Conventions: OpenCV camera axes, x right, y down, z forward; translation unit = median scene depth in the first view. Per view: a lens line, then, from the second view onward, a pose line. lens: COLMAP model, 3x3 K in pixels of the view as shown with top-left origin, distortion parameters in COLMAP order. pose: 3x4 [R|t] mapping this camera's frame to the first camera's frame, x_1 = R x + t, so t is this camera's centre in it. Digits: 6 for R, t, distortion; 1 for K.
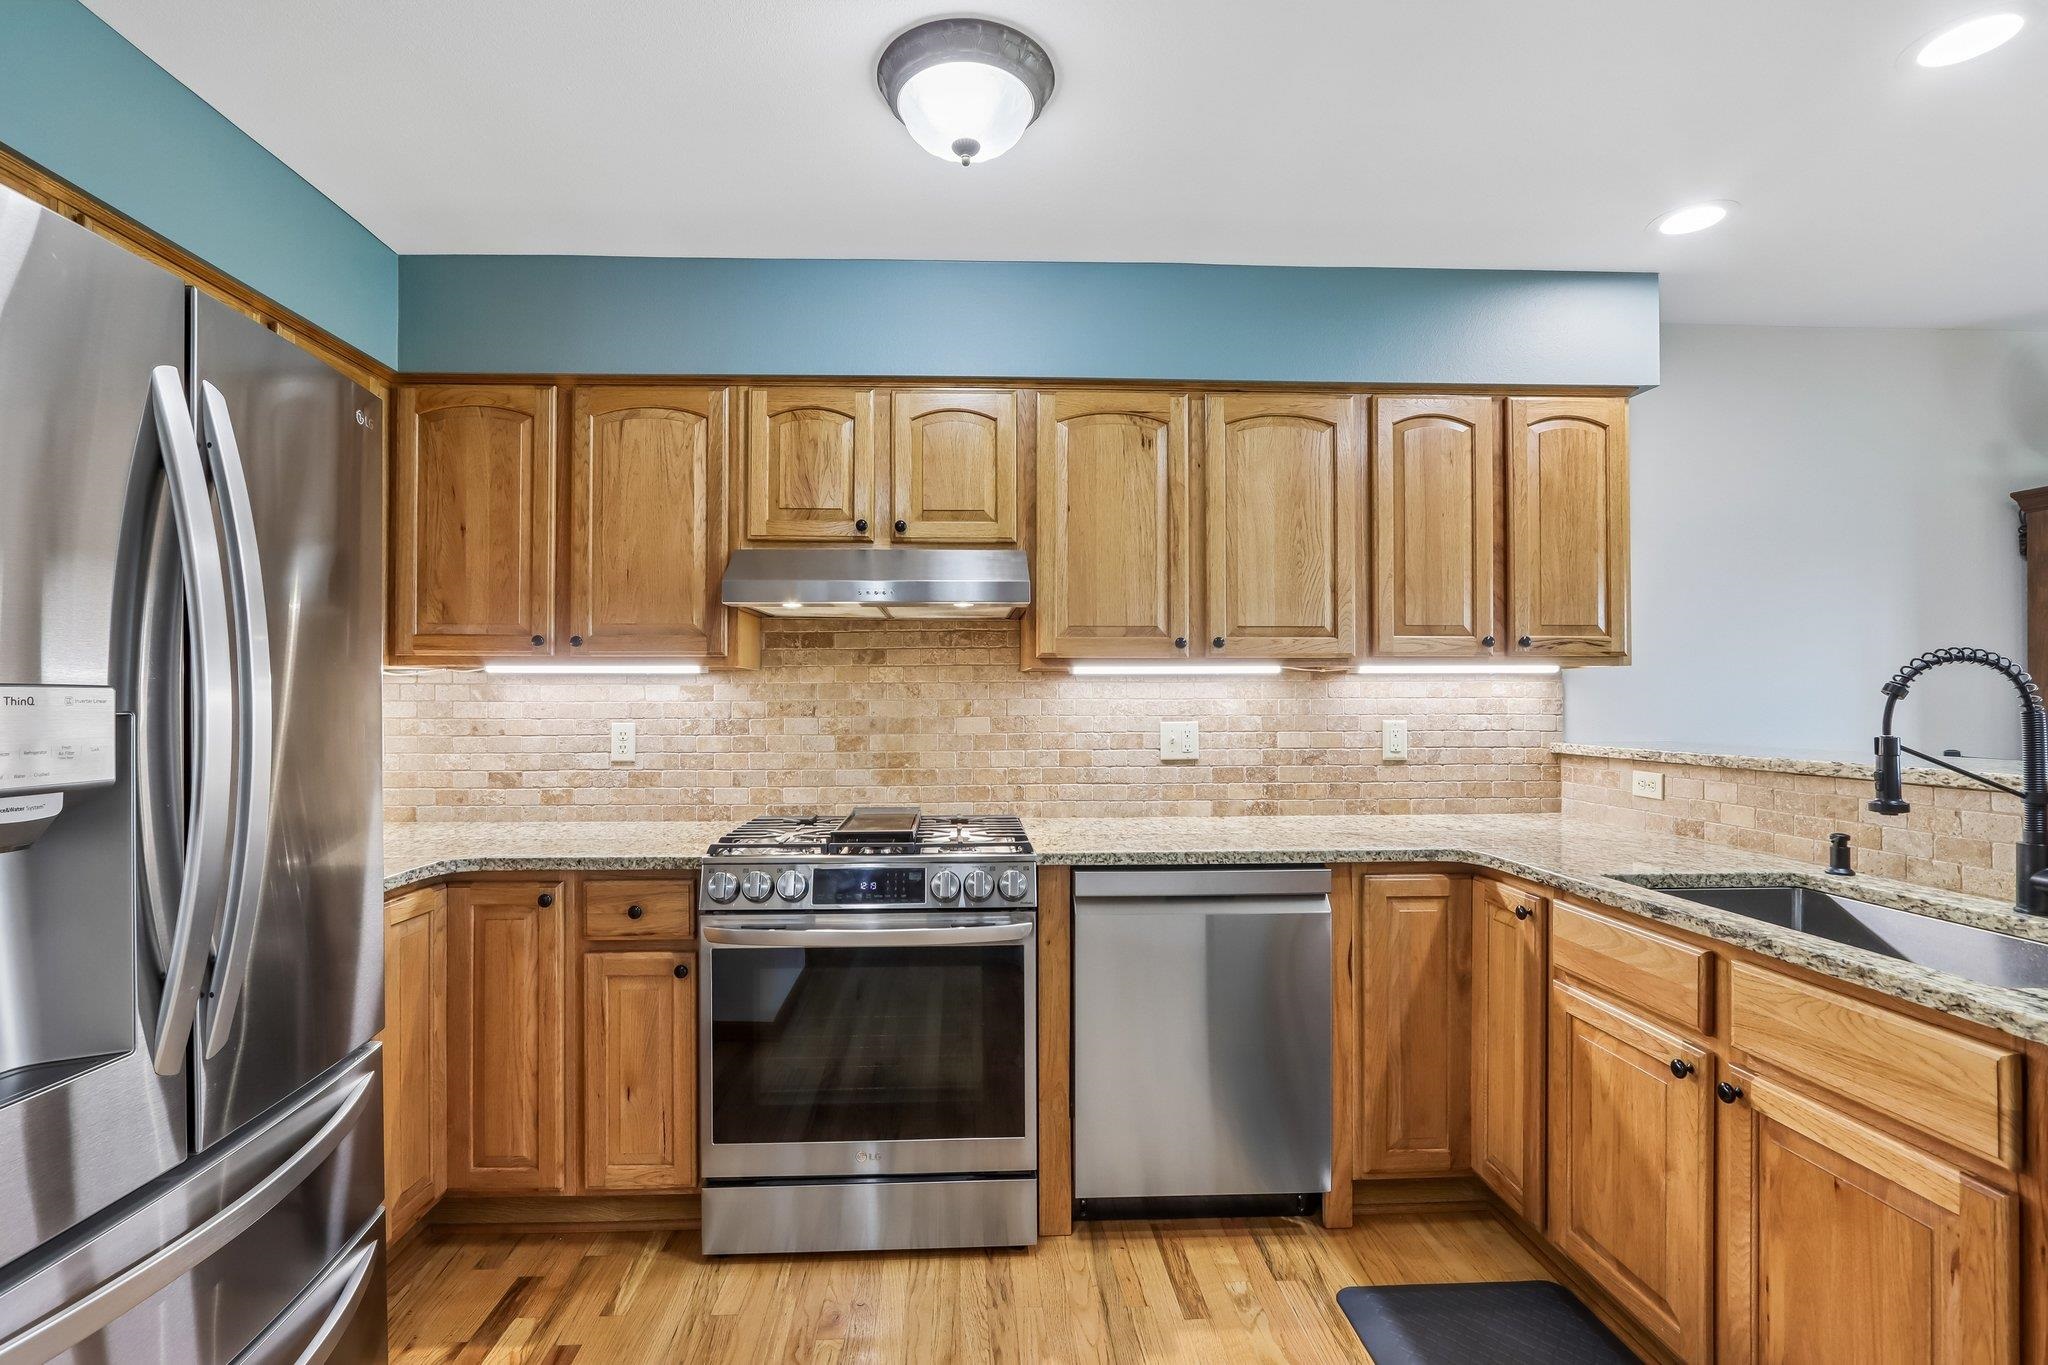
lens RADIAL K [[1004.8, 0, 1013.7], [0, 1004.8, 691.4], [0, 0, 1]] dist [-0.001844, 0.000322]
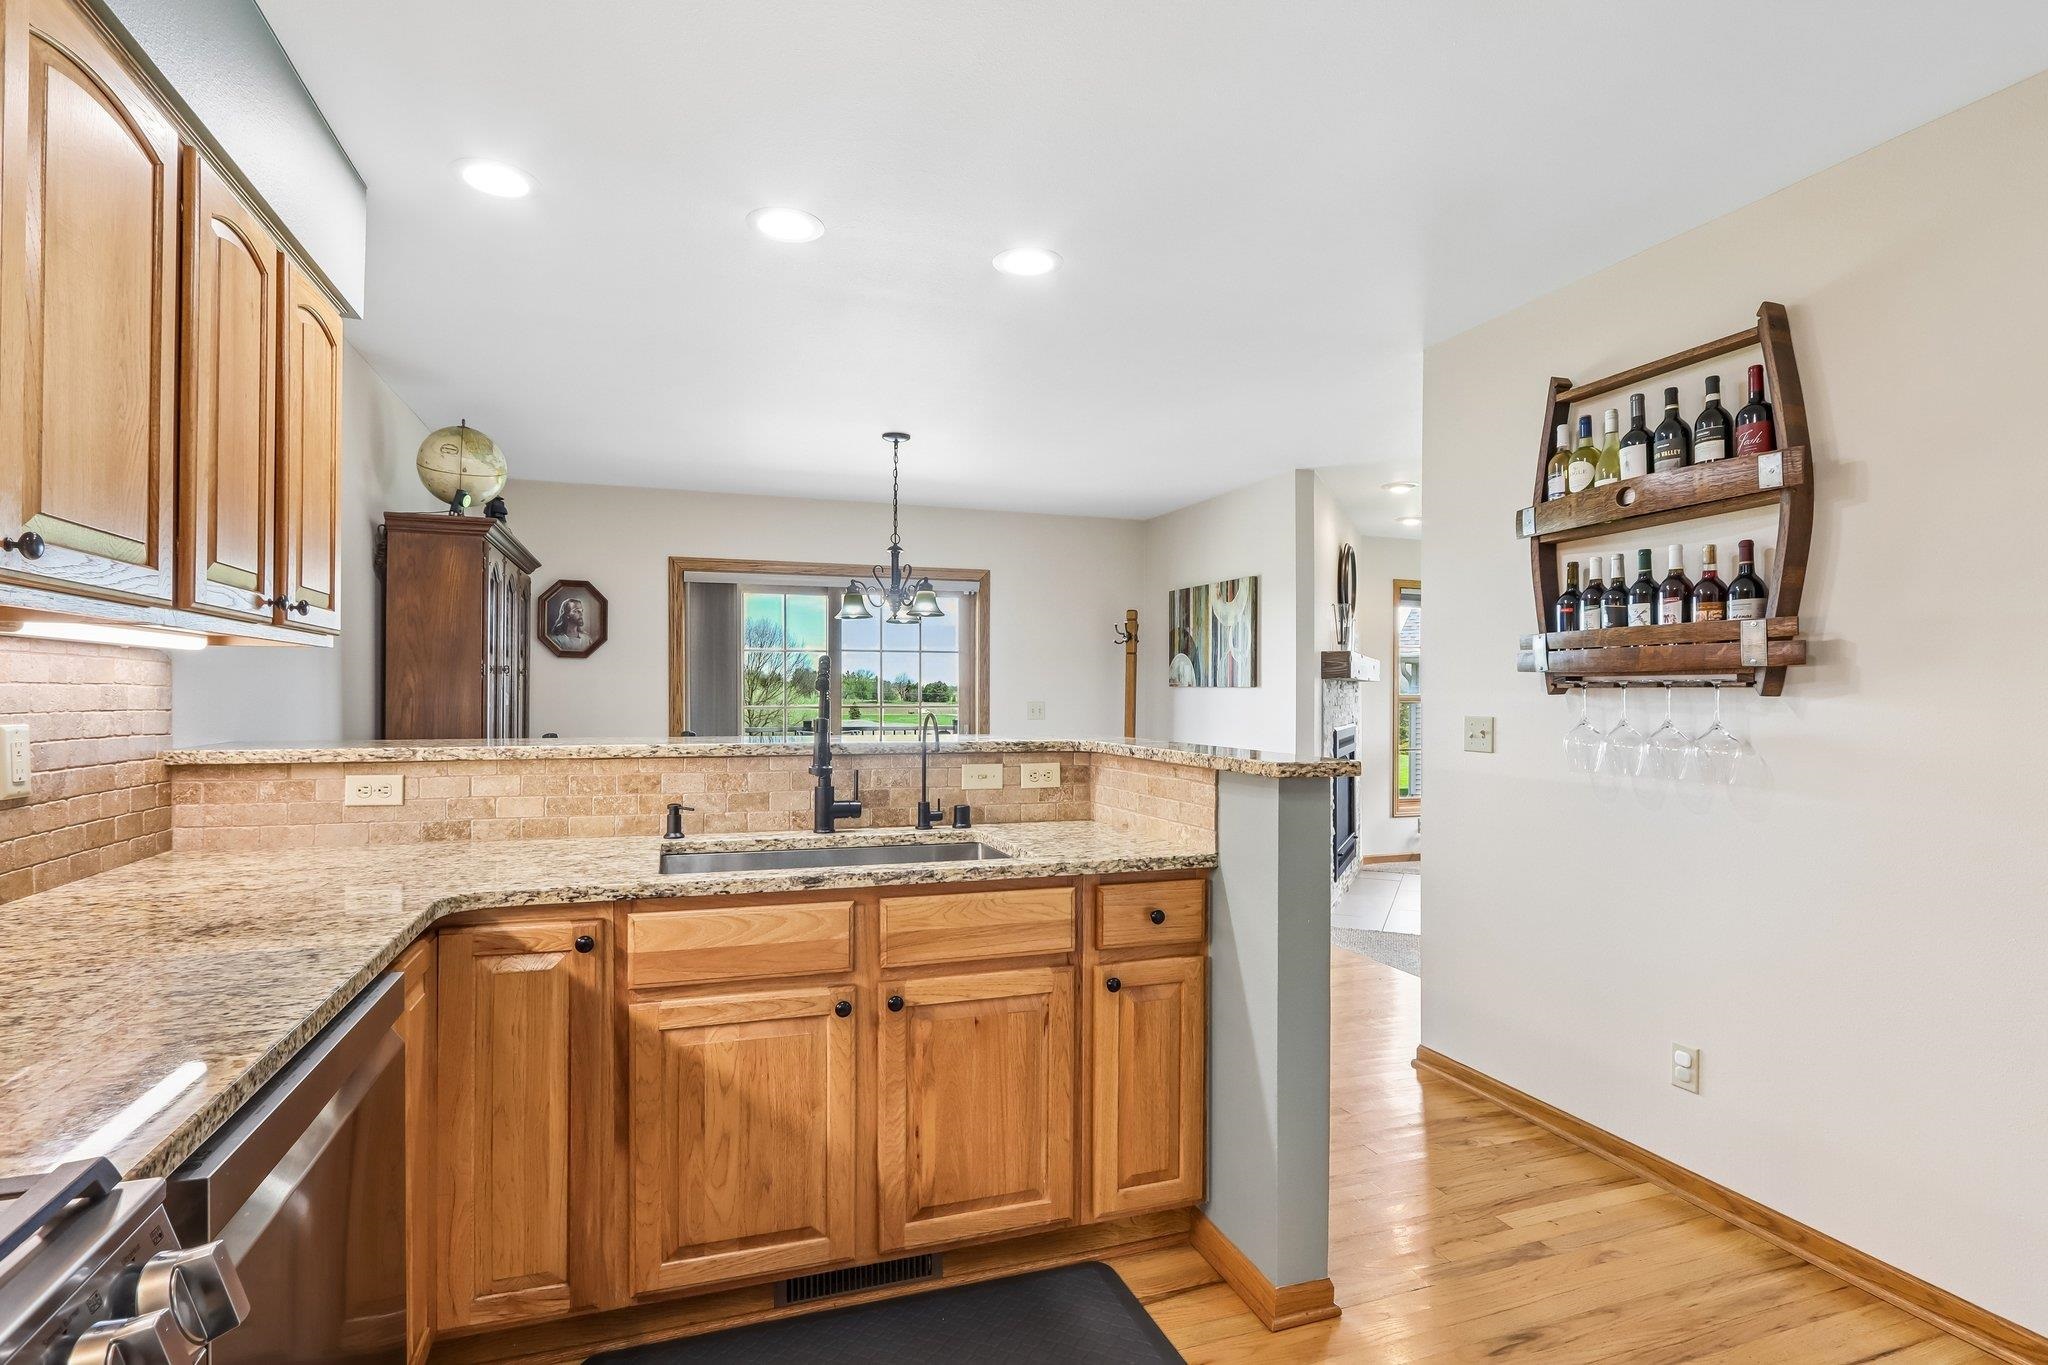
lens RADIAL K [[963.7, 0, 1016.8], [0, 963.7, 695.3], [0, 0, 1]] dist [-0.001363, 0.000125]
pose [[-0.271112, -0.001194, 0.962547, -0.293420], [-0.013378, 0.999907, -0.002528, 0.007896], [-0.962455, -0.013563, -0.271103, 0.699870]]
